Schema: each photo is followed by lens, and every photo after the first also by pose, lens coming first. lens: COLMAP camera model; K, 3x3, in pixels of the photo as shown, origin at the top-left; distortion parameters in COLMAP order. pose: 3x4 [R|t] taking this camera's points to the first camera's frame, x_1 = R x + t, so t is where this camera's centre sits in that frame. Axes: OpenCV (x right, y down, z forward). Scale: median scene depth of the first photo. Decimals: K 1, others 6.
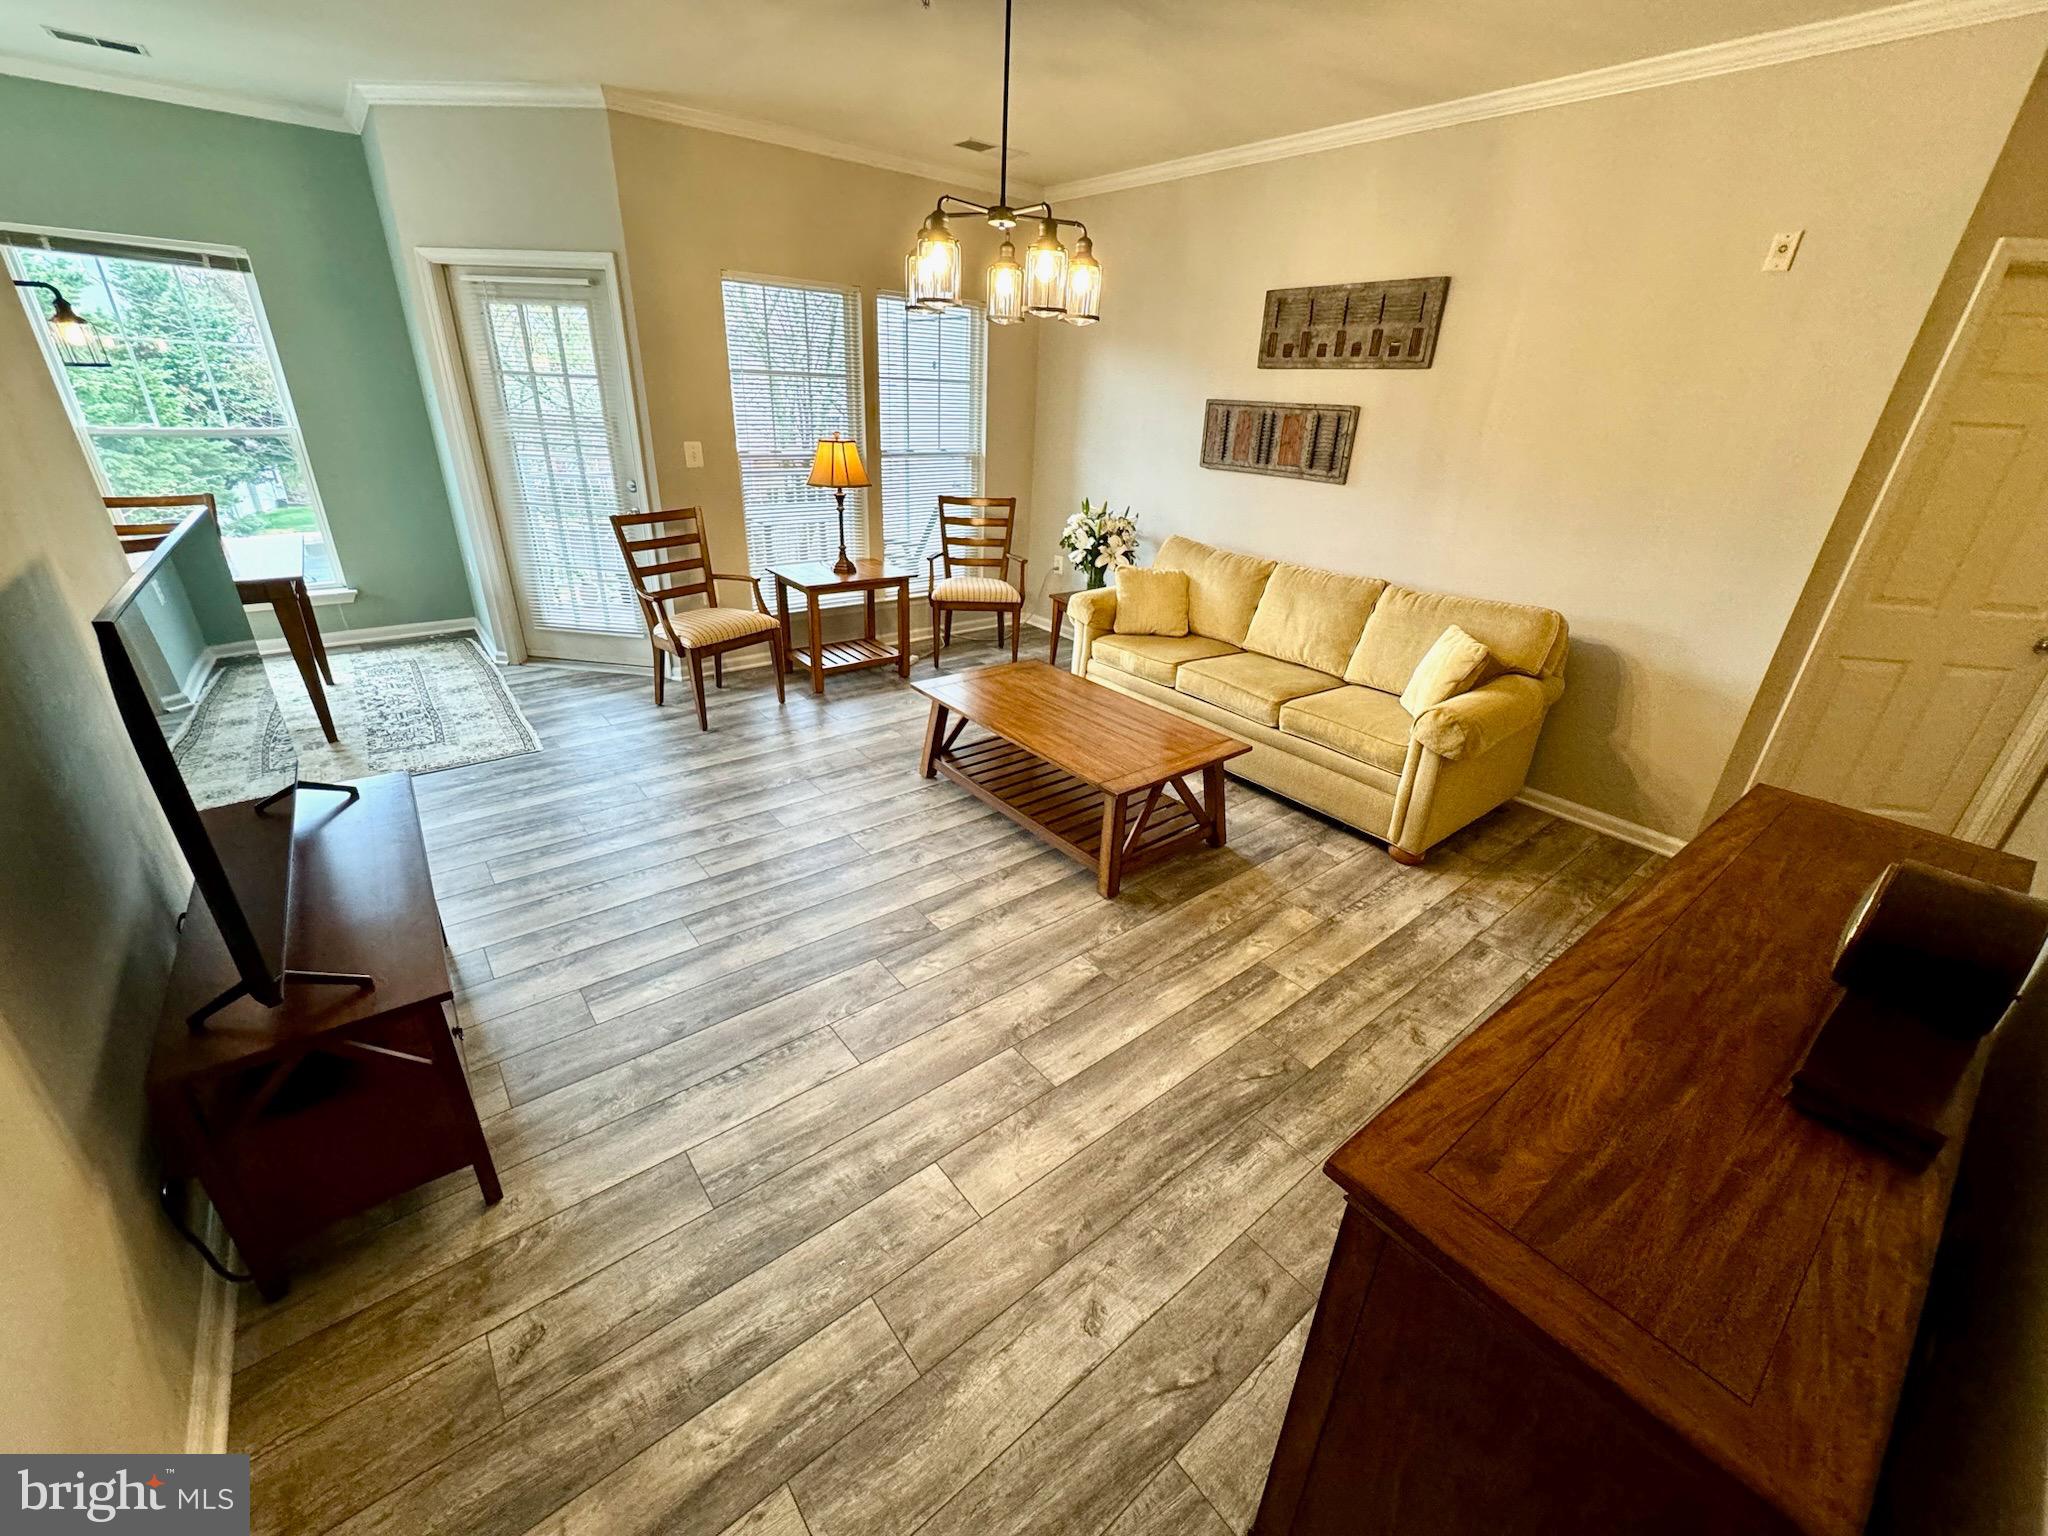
lens RADIAL K [[816.7, 0, 1024.0], [0, 816.7, 768.0], [0, 0, 1]] dist [-0.001751, 0.000309]
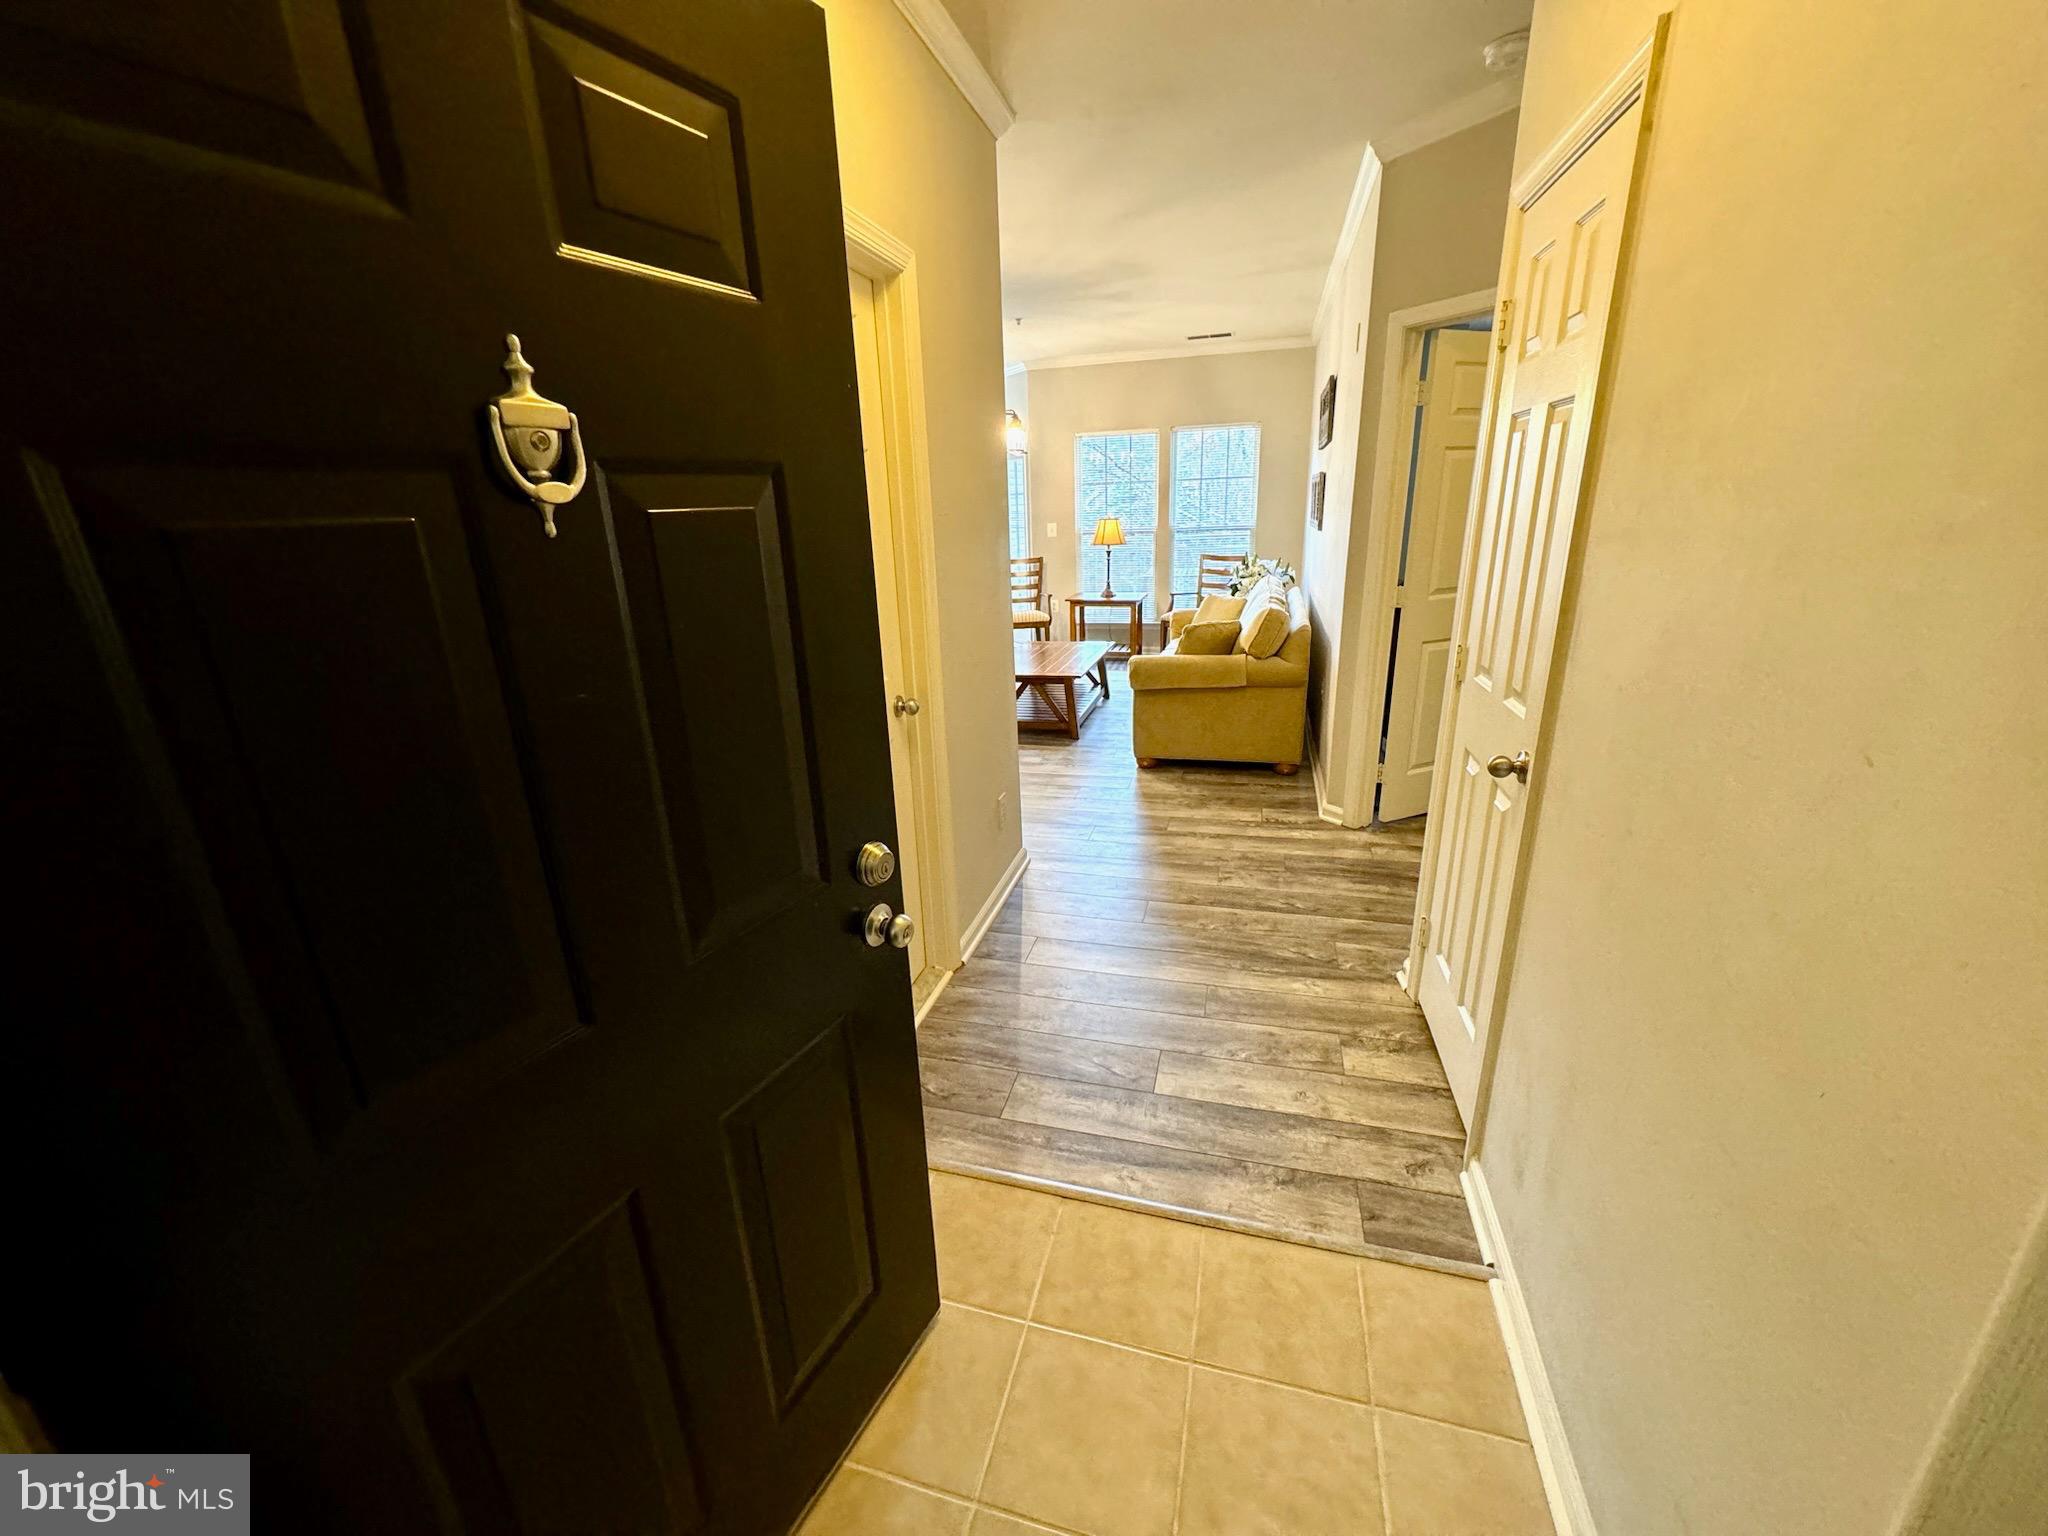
lens RADIAL K [[816.7, 0, 1024.0], [0, 816.7, 768.0], [0, 0, 1]] dist [-0.001751, 0.000309]
pose [[0.578661, 0.192291, -0.792576, 1.185283], [-0.289083, 0.957071, 0.021140, 0.116032], [0.762616, 0.216887, 0.609407, -0.059663]]
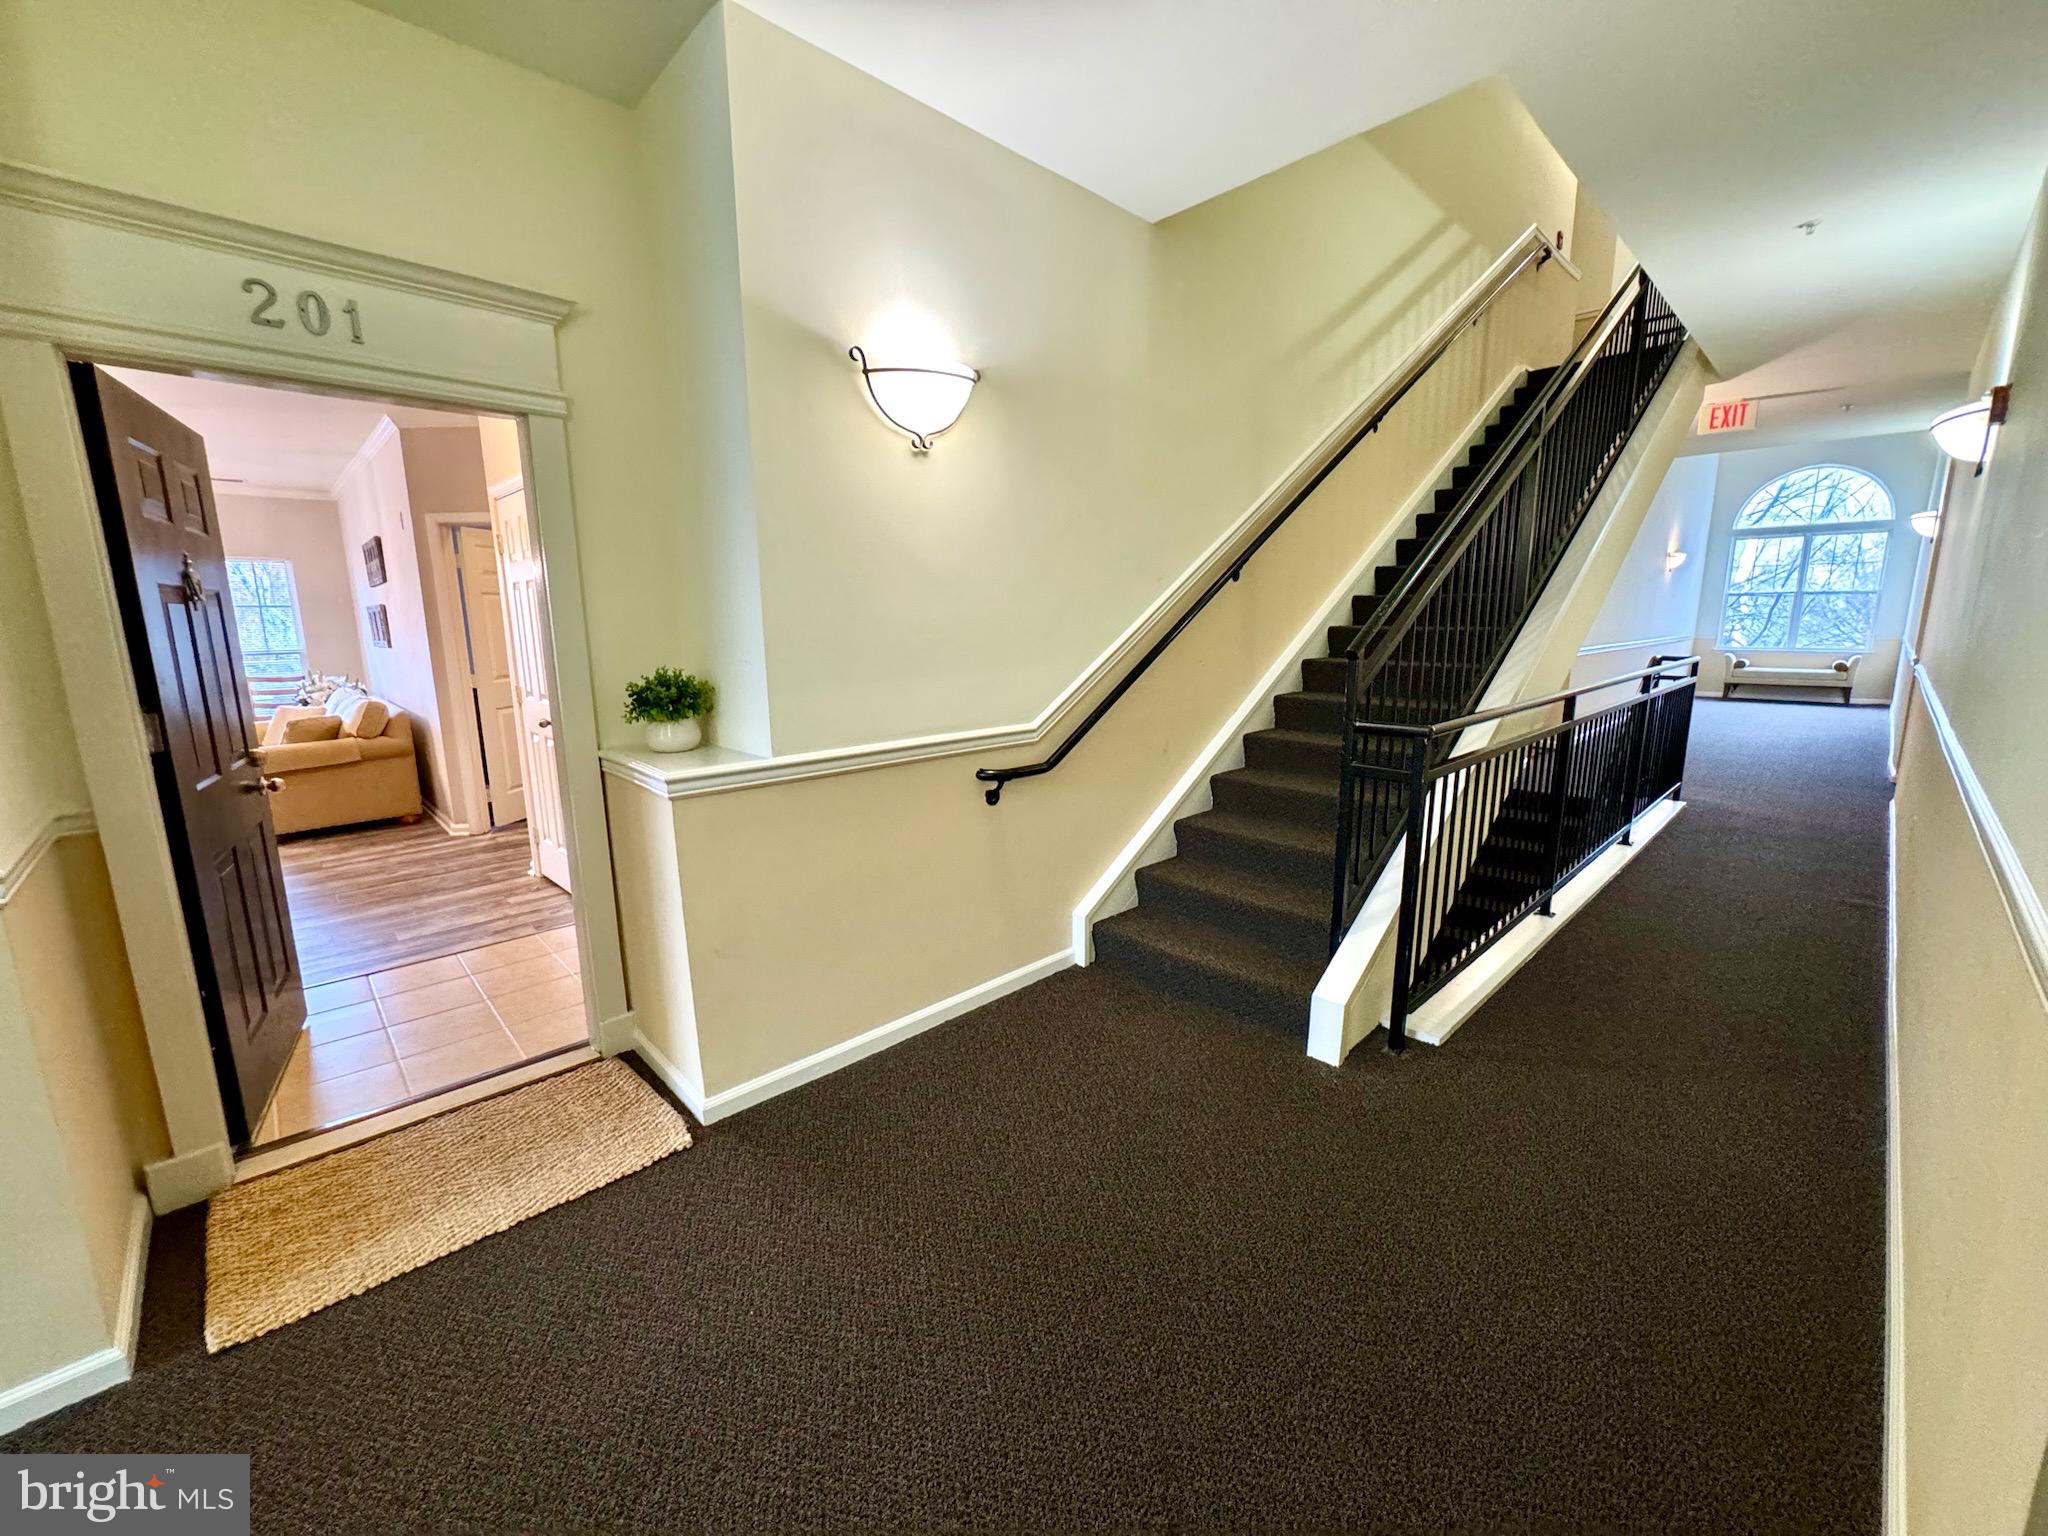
lens RADIAL K [[816.7, 0, 1024.0], [0, 816.7, 768.0], [0, 0, 1]] dist [-0.001751, 0.000309]
pose [[0.994837, -0.070517, 0.072988, 1.503307], [0.086491, 0.965348, -0.246216, 0.401944], [-0.053097, 0.251257, 0.966463, -0.603714]]
